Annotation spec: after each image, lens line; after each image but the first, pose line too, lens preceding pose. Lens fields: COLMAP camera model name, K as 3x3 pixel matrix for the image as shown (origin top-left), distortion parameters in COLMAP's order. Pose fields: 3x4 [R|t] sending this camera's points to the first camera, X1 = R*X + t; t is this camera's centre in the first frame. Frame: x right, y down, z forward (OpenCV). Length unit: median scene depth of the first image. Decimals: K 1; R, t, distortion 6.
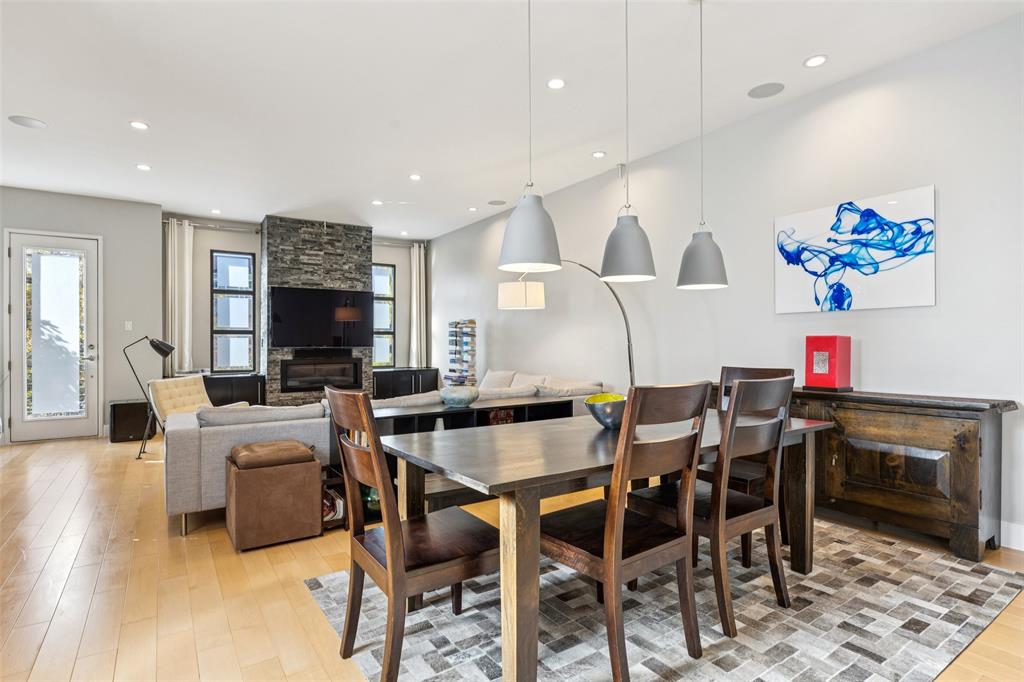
lens RADIAL K [[514.8, 0, 508.7], [0, 514.8, 343.2], [0, 0, 1]] dist [-0.001119, -0.000198]
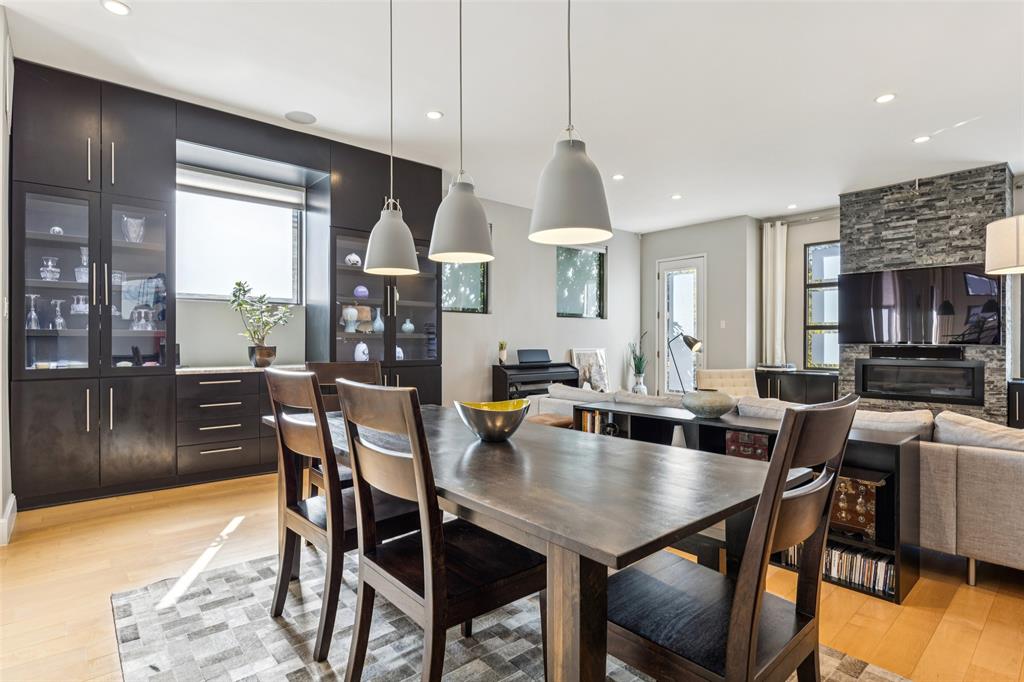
lens RADIAL K [[514.8, 0, 509.2], [0, 514.8, 339.0], [0, 0, 1]] dist [-0.001119, -0.000198]
pose [[0.122197, 0.003335, -0.992500, 0.331527], [-0.001067, 0.999994, 0.003229, -0.002545], [0.992505, 0.000664, 0.122200, 0.316552]]
